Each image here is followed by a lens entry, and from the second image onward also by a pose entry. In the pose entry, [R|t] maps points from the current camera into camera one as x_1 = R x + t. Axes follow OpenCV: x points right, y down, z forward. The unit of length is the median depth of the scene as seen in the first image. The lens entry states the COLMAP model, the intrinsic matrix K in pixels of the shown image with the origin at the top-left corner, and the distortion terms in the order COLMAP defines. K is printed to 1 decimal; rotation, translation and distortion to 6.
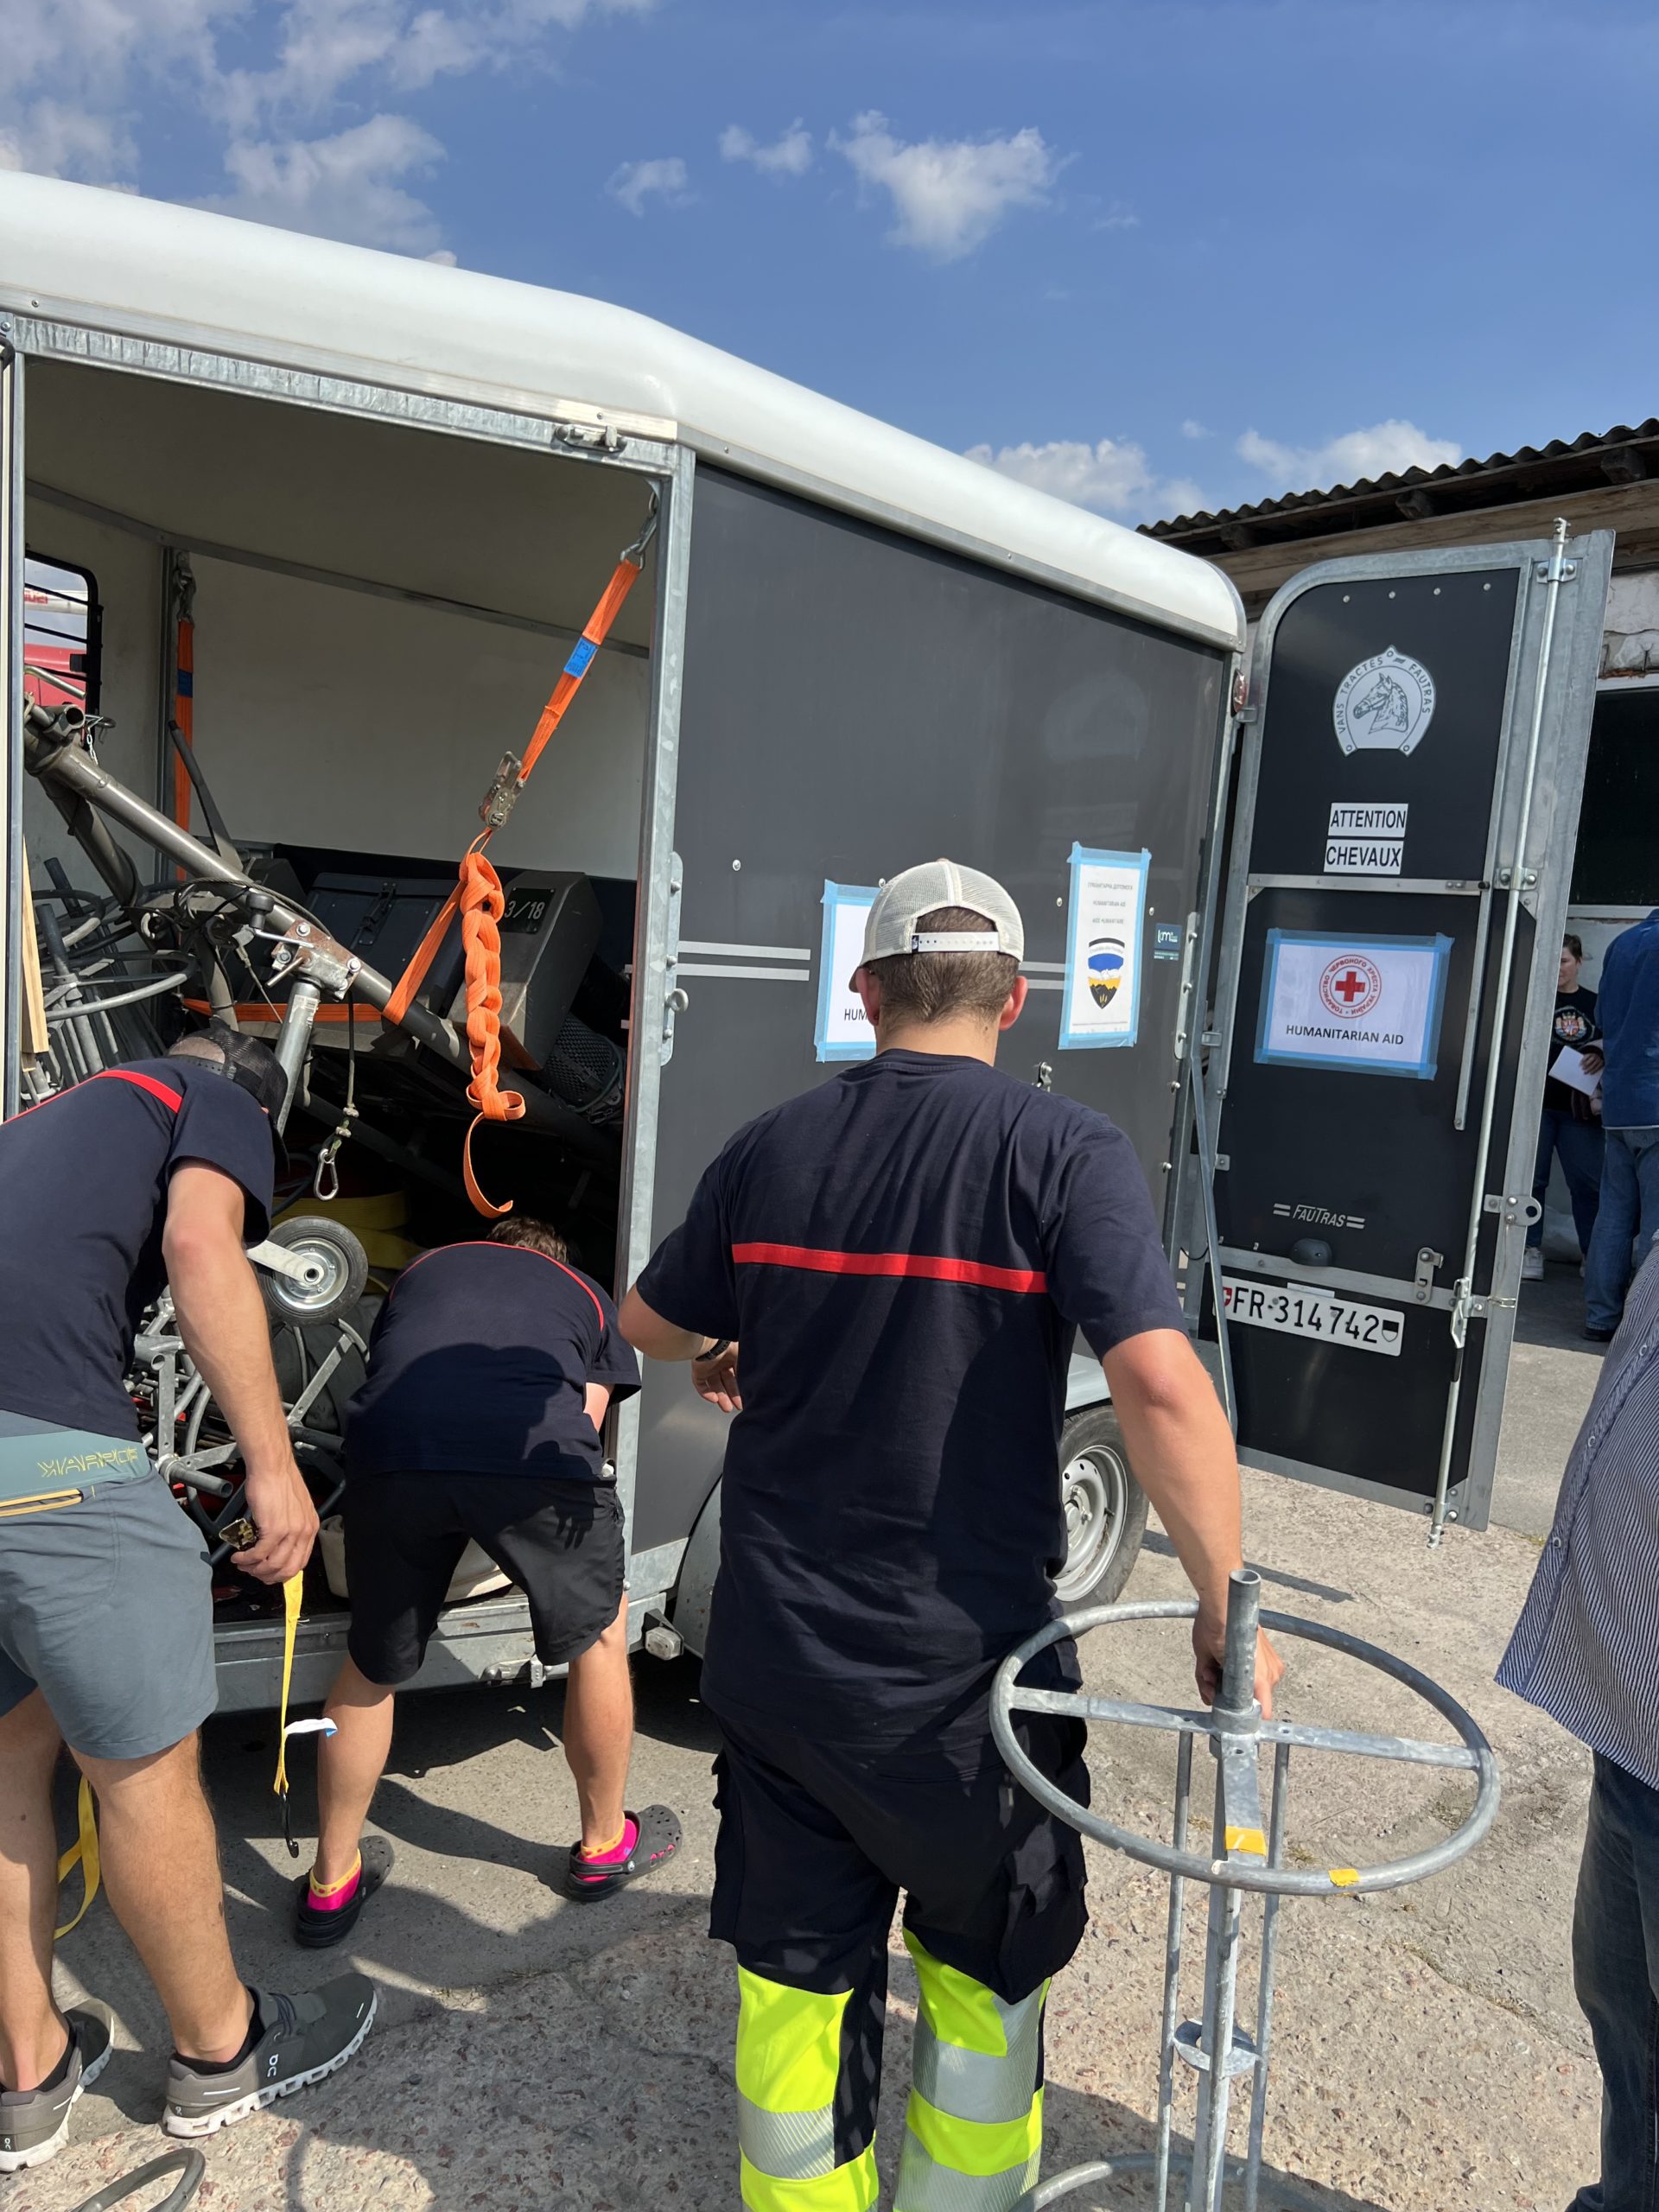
lens RADIAL K [[1693.2, 0, 831.5], [0, 1693.2, 1157.7], [0, 0, 1]] dist [0.027256, -0.001077]
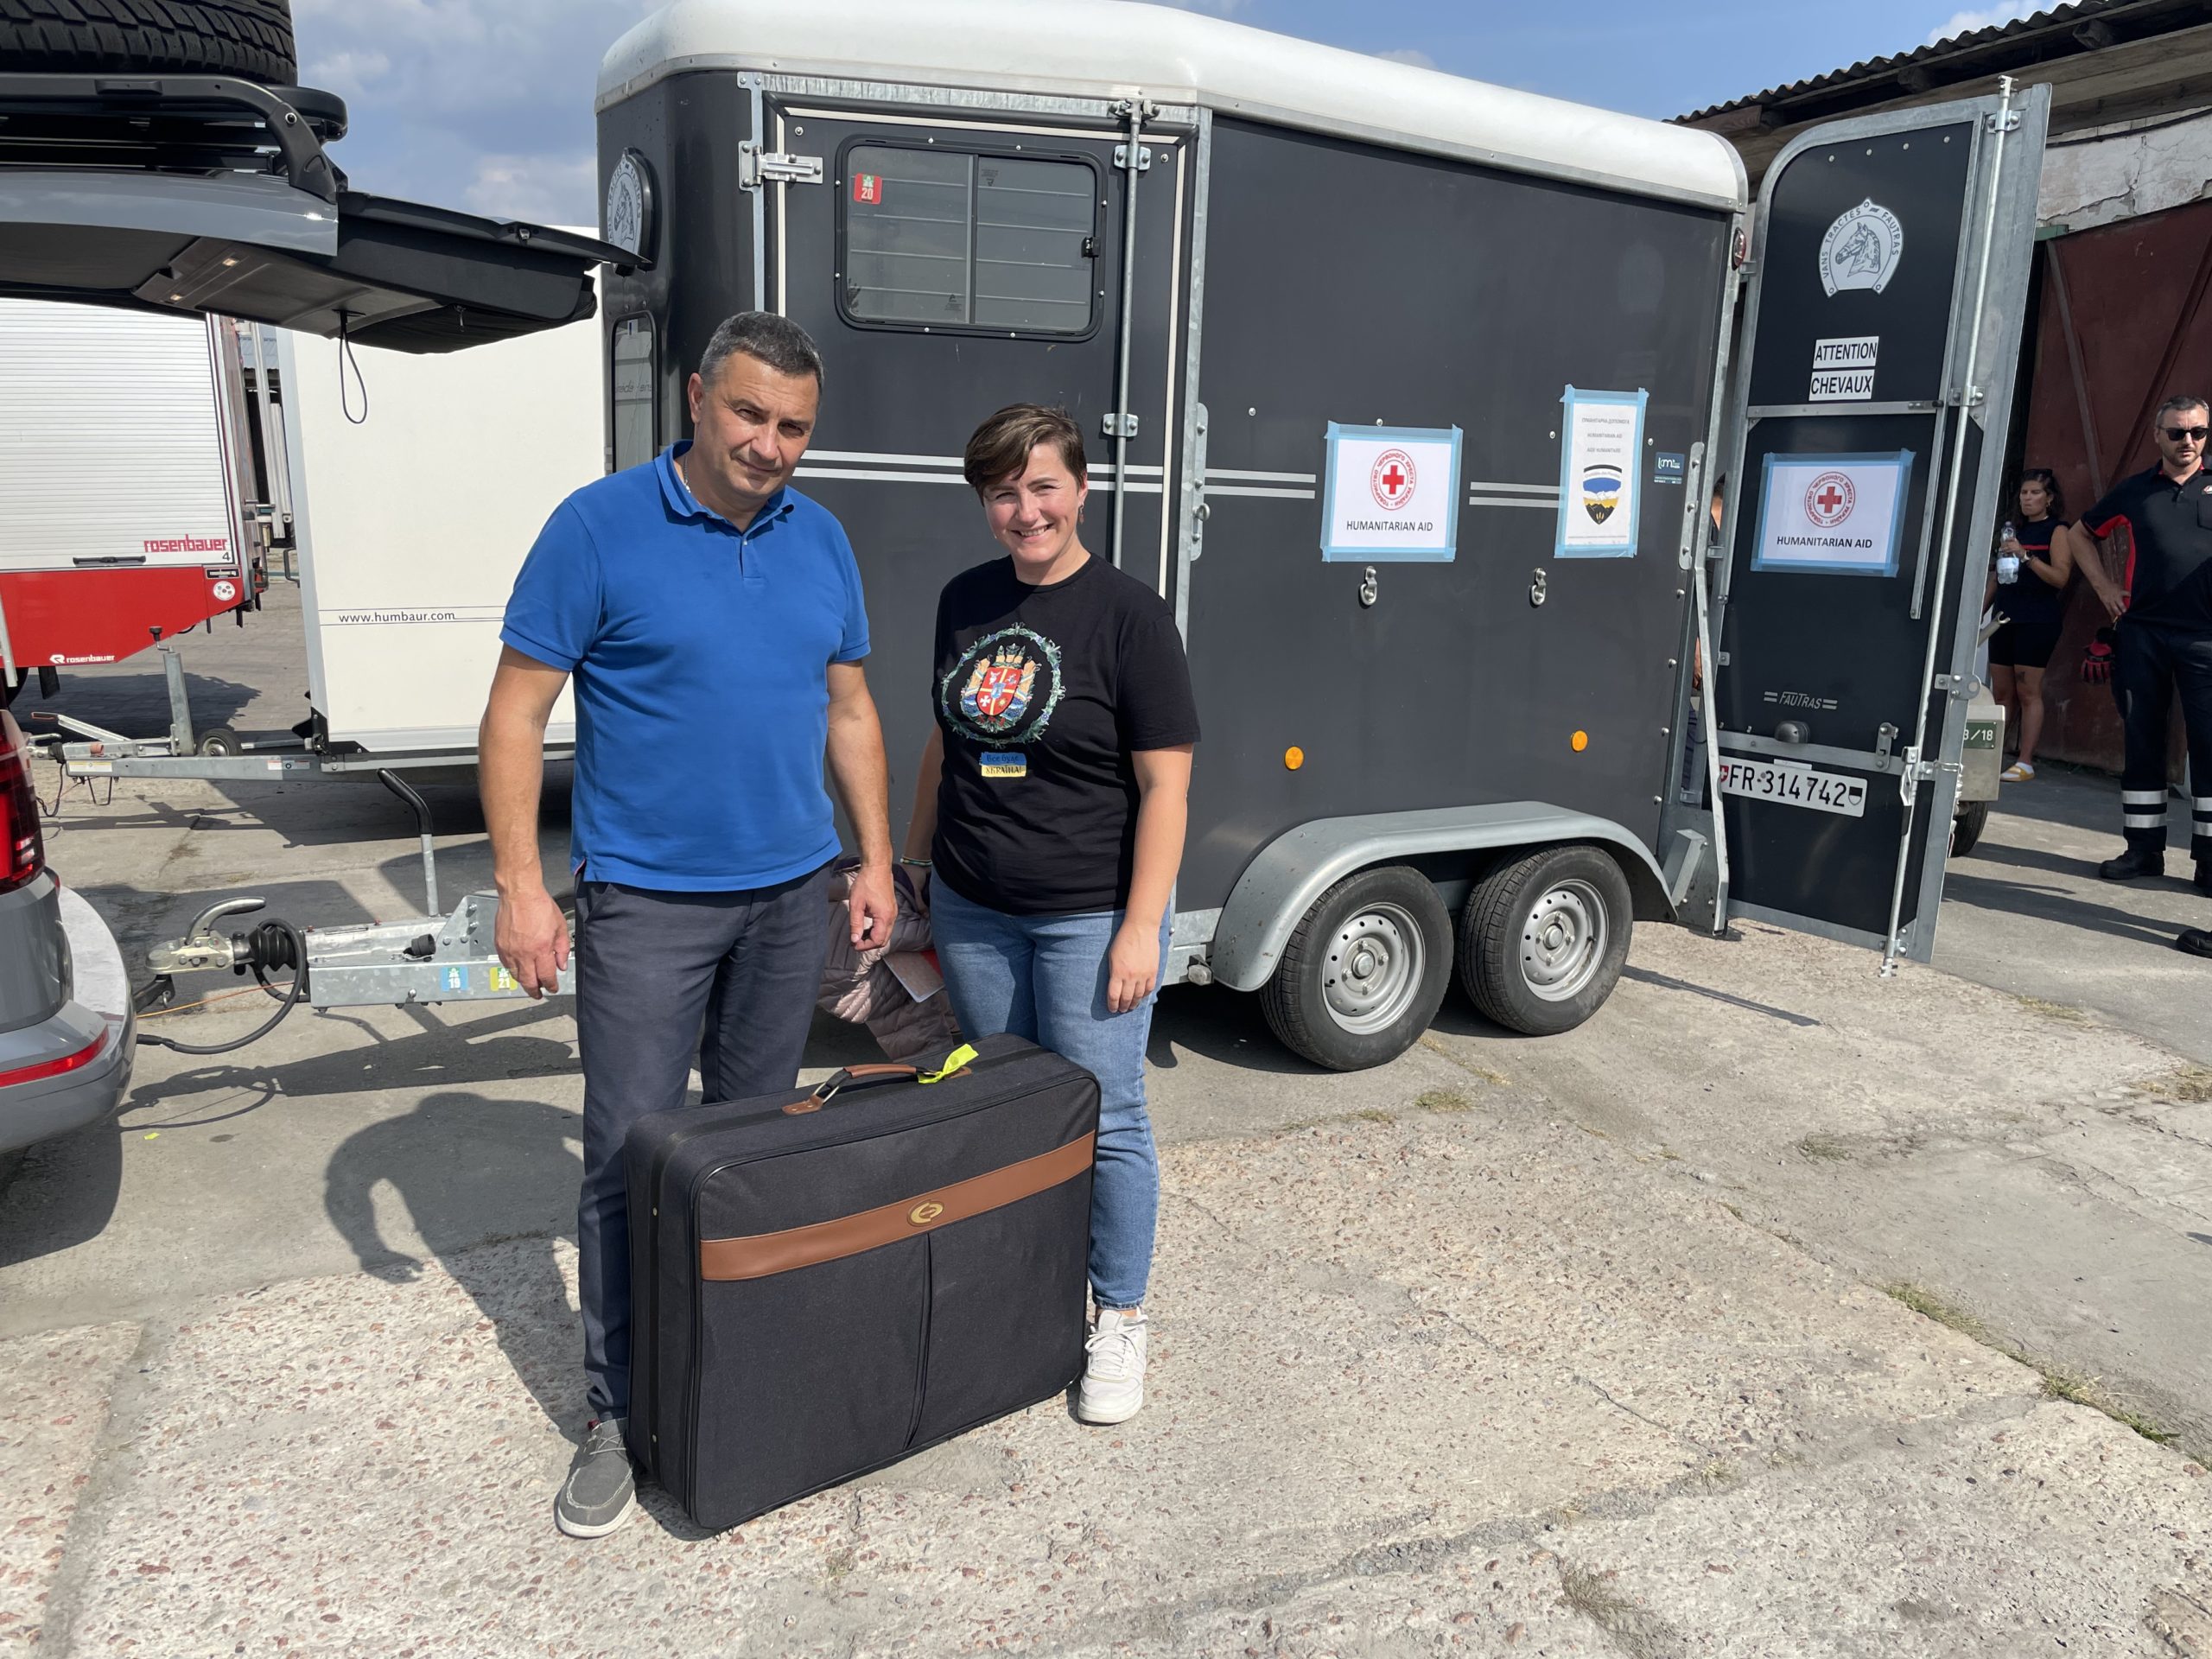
lens RADIAL K [[1681.3, 0, 1106.0], [0, 1681.3, 829.5], [0, 0, 1]] dist [-0.002466, 0.004205]
pose [[0.963979, 0.012774, -0.265671, 0.141325], [-0.000141, 0.998870, 0.047517, 0.070836], [0.265978, -0.045768, 0.962892, -0.247336]]
